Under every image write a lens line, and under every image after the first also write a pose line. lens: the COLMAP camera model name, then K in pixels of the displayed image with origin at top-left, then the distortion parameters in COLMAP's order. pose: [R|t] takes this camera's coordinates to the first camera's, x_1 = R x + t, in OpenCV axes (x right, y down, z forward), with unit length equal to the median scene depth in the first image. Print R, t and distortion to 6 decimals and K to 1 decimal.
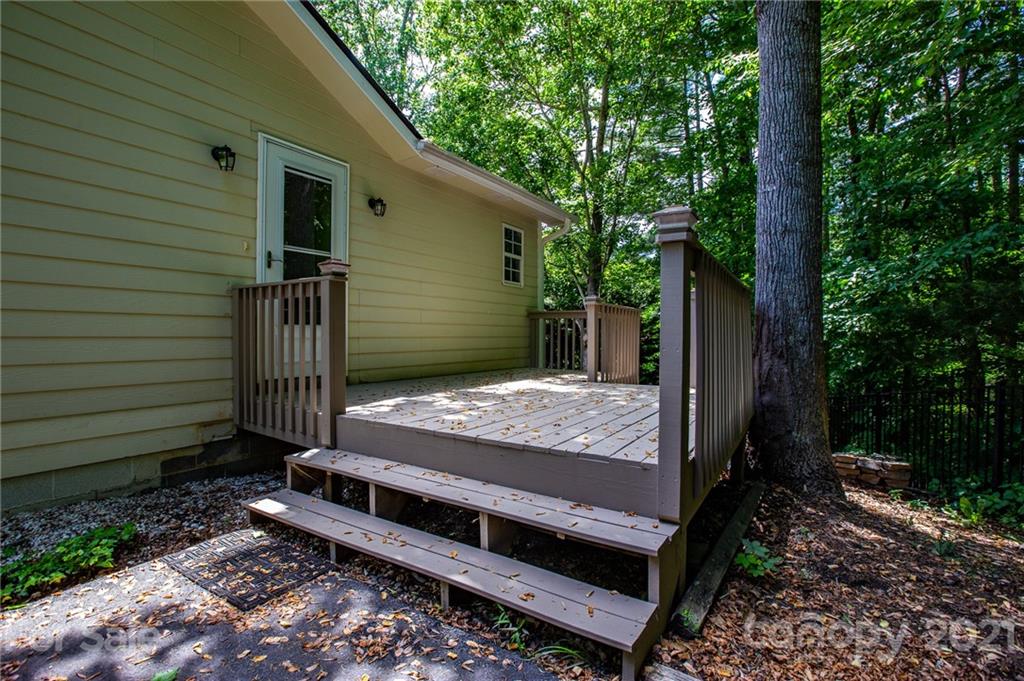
lens RADIAL K [[463.7, 0, 514.3], [0, 463.7, 339.8], [0, 0, 1]] dist [-0.041788, 0.002057]
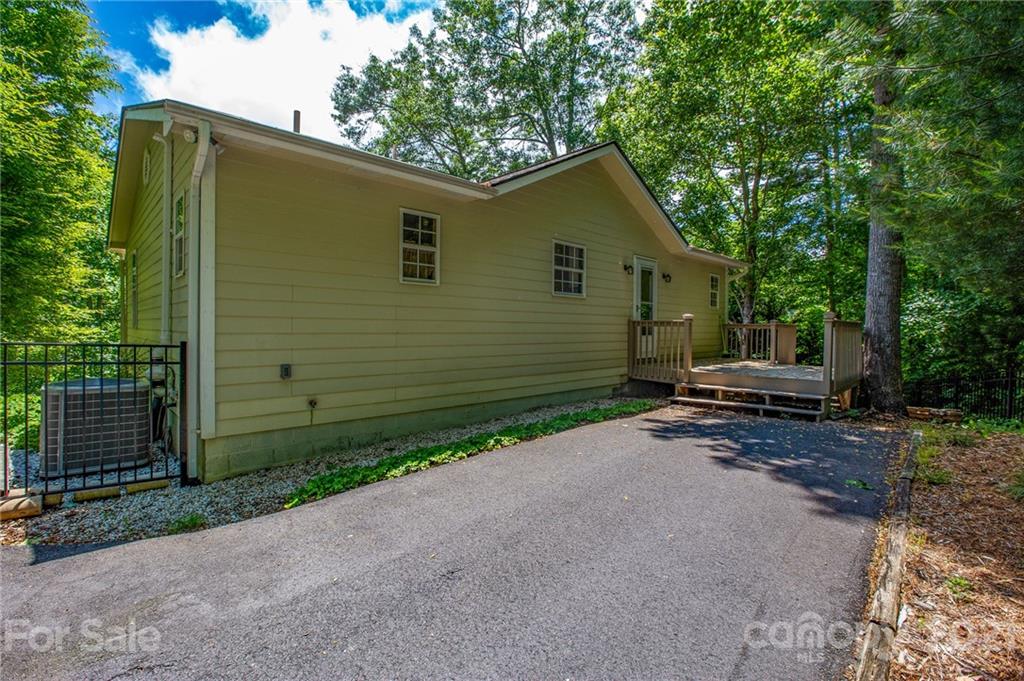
lens RADIAL K [[463.7, 0, 508.5], [0, 463.7, 336.6], [0, 0, 1]] dist [-0.041788, 0.002057]
pose [[0.973592, 0.010136, -0.228072, -0.644981], [-0.007801, 0.999908, 0.011137, -0.050320], [0.228164, -0.009064, 0.973581, -1.509492]]
